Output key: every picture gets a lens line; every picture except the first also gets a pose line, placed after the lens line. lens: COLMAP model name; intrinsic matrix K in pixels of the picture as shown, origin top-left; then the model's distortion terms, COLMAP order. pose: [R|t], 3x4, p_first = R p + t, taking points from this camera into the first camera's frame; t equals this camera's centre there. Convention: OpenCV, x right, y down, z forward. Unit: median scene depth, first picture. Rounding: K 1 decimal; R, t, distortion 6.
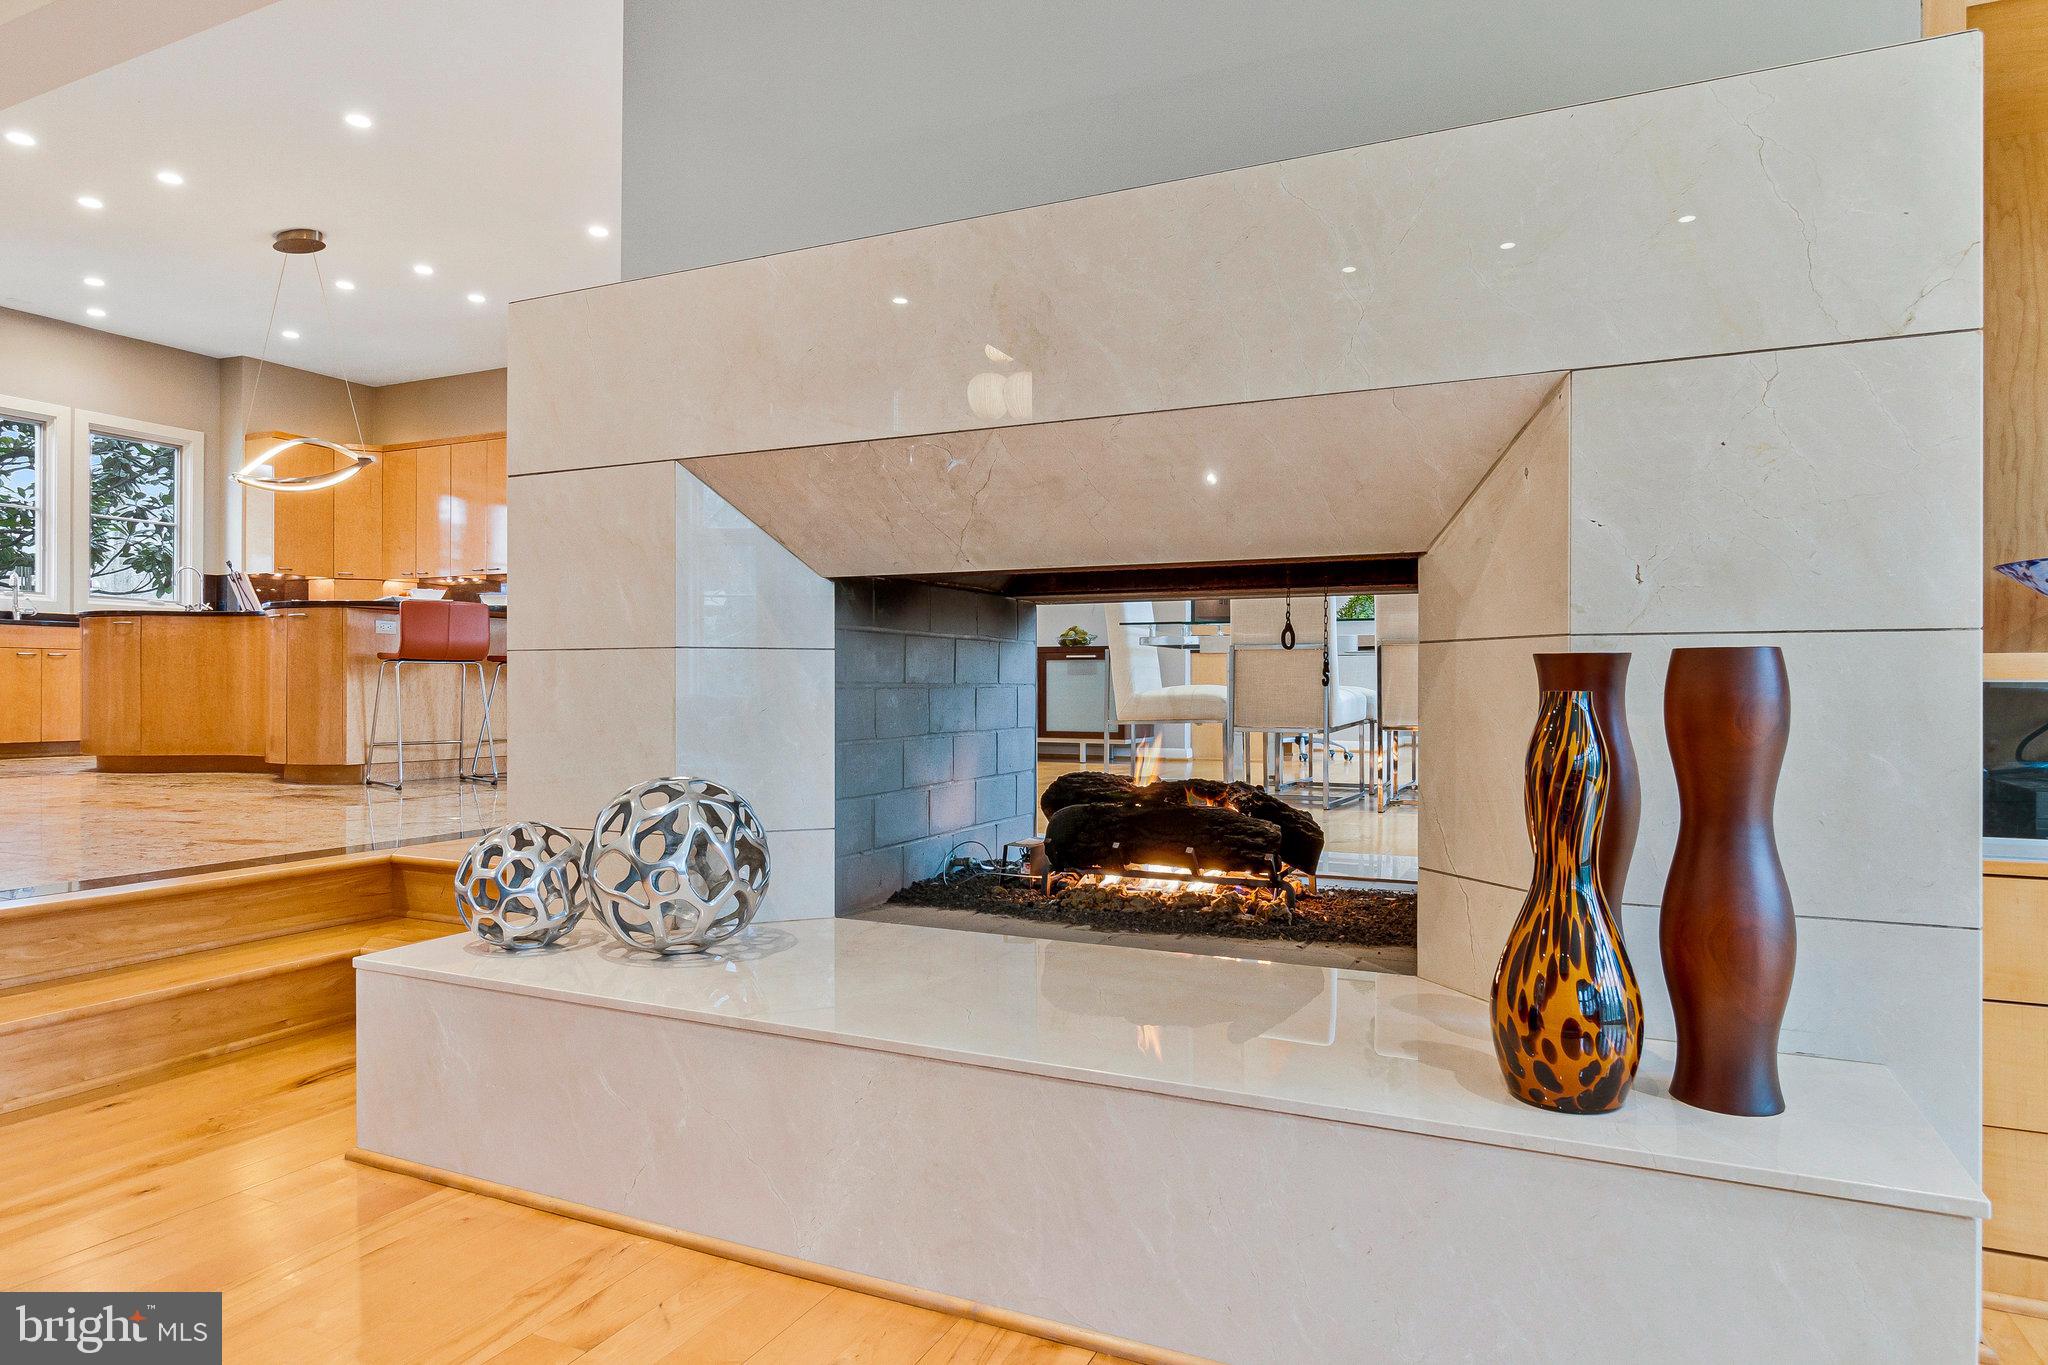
lens RADIAL K [[1166.4, 0, 1024.0], [0, 1166.4, 682.5], [0, 0, 1]] dist [0.004661, 0.000956]
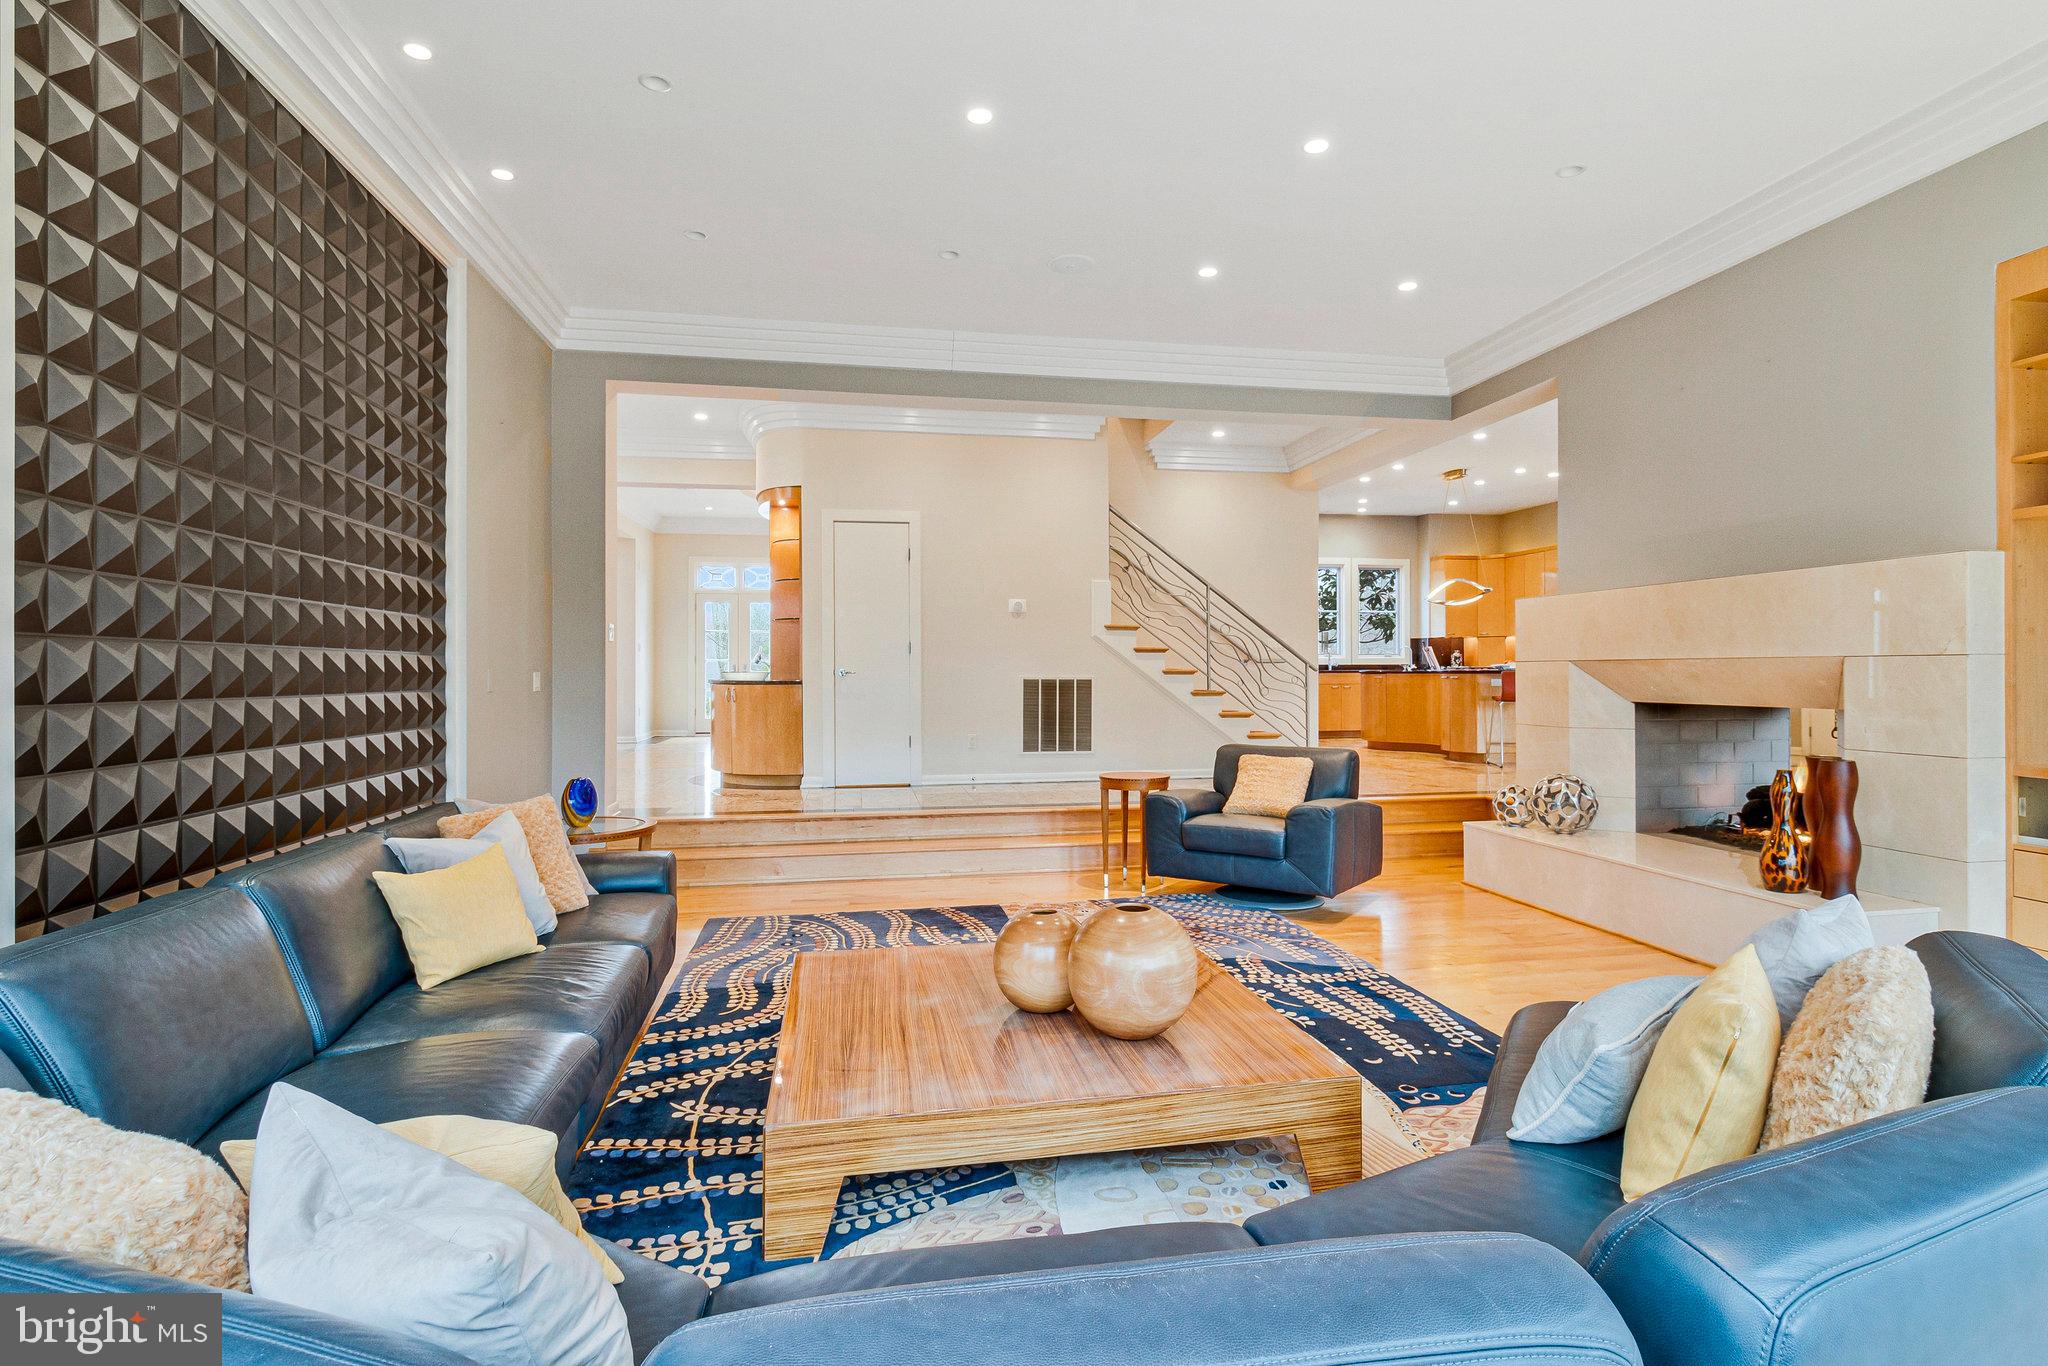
lens RADIAL K [[1030.4, 0, 1031.8], [0, 1030.4, 670.3], [0, 0, 1]] dist [0.003946, -0.000417]
pose [[0.576391, -0.005195, -0.817157, 0.418457], [0.007200, 0.999973, -0.001279, -0.073884], [0.817142, -0.005146, 0.576413, -0.631663]]
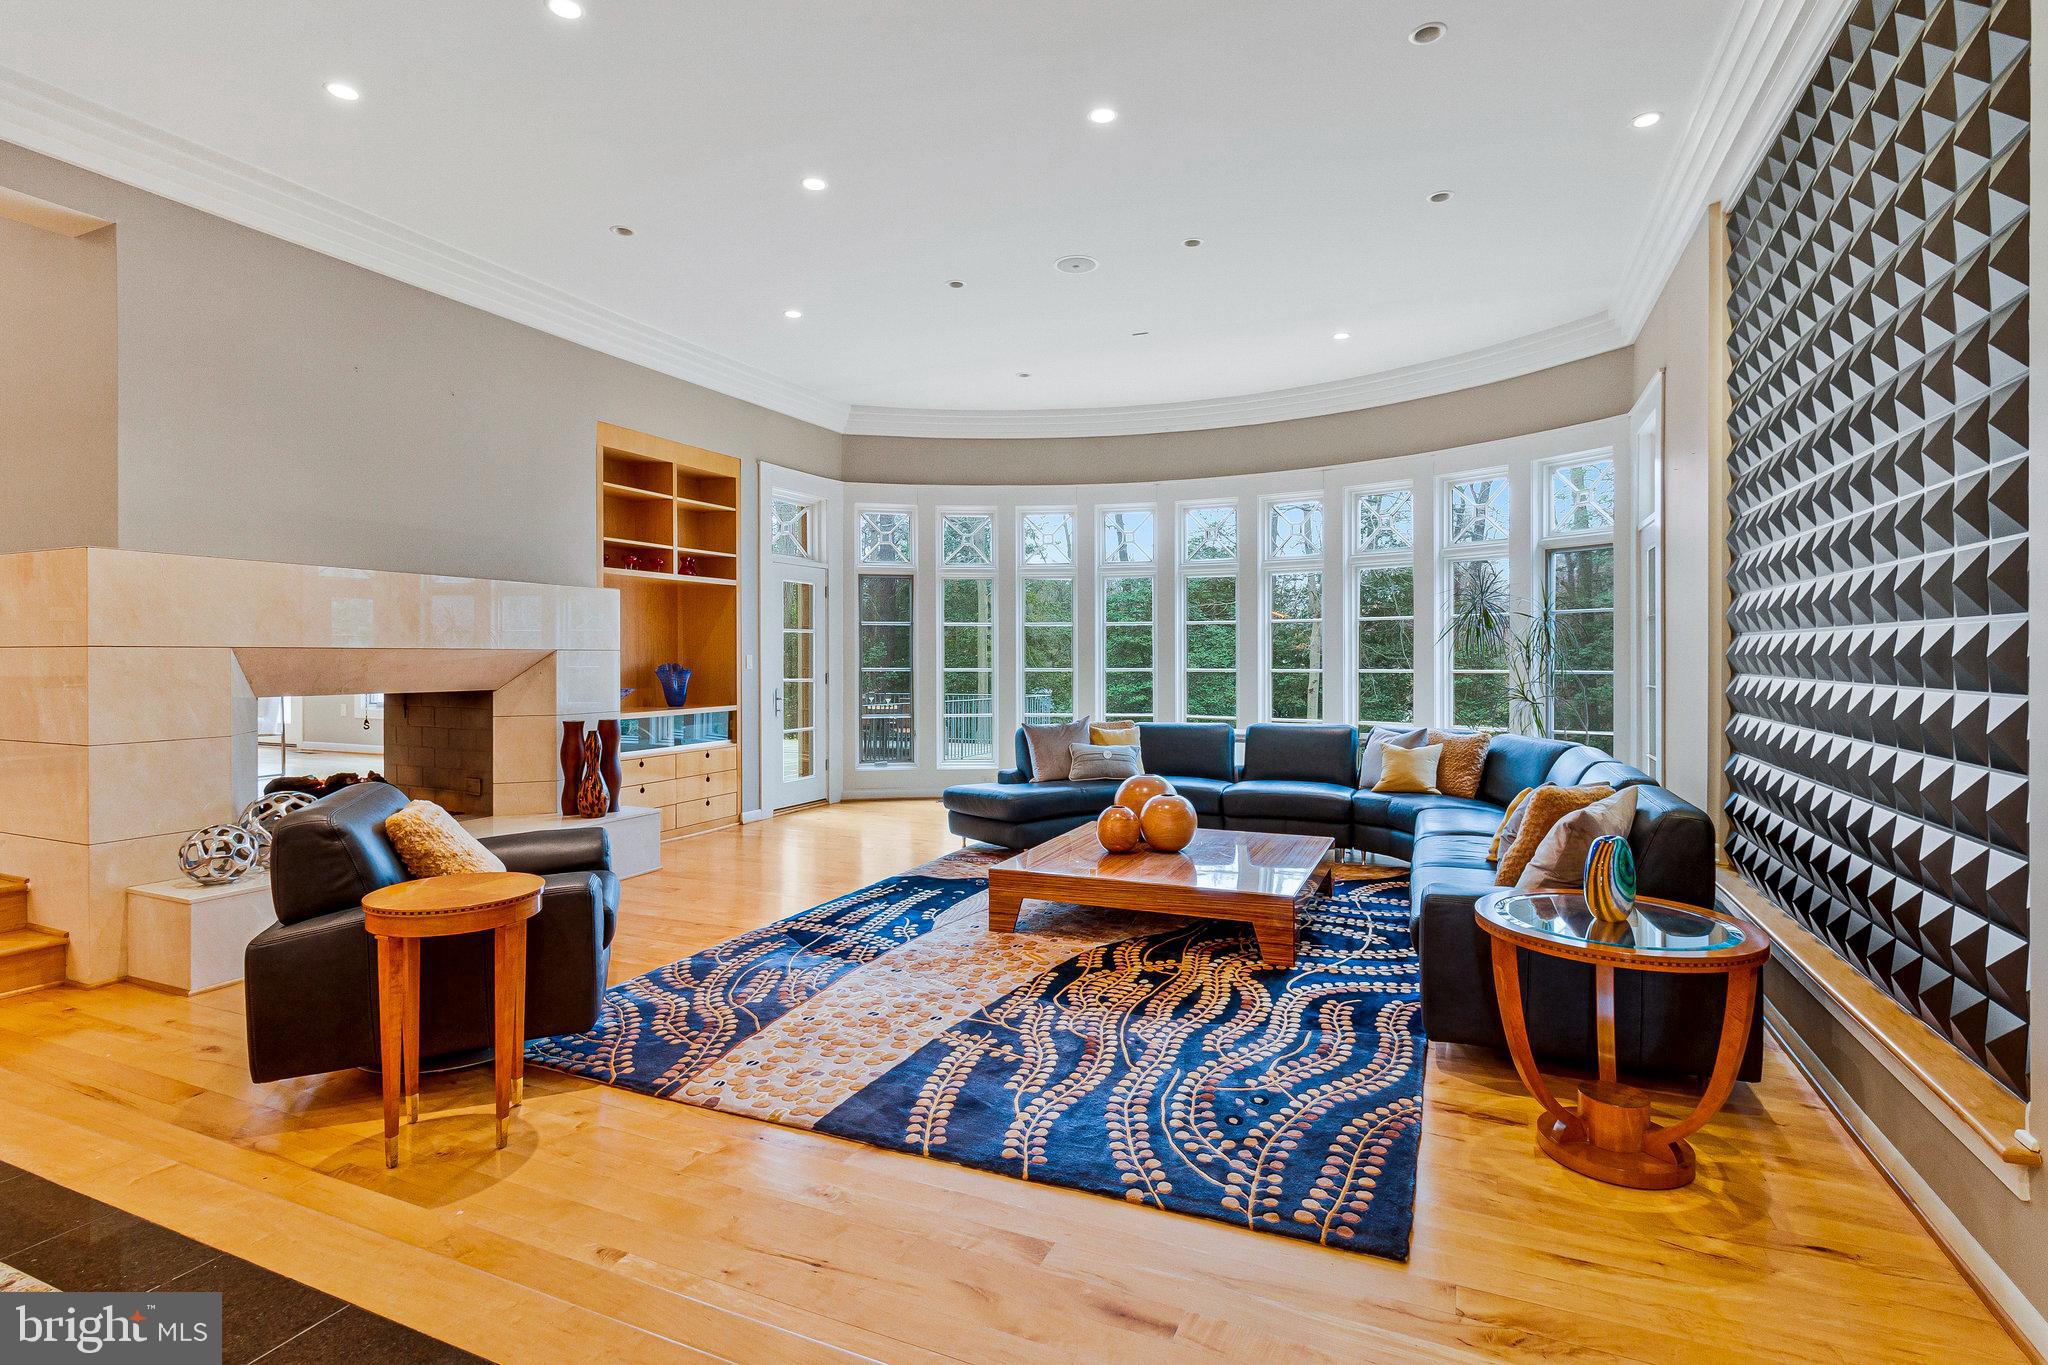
lens RADIAL K [[941.8, 0, 1037.0], [0, 941.8, 687.4], [0, 0, 1]] dist [0.002492, 0.000327]
pose [[-0.015177, -0.035697, 0.999247, -0.966243], [-0.000872, 0.999363, 0.035688, -0.078923], [-0.999884, -0.000329, -0.015199, -0.151959]]
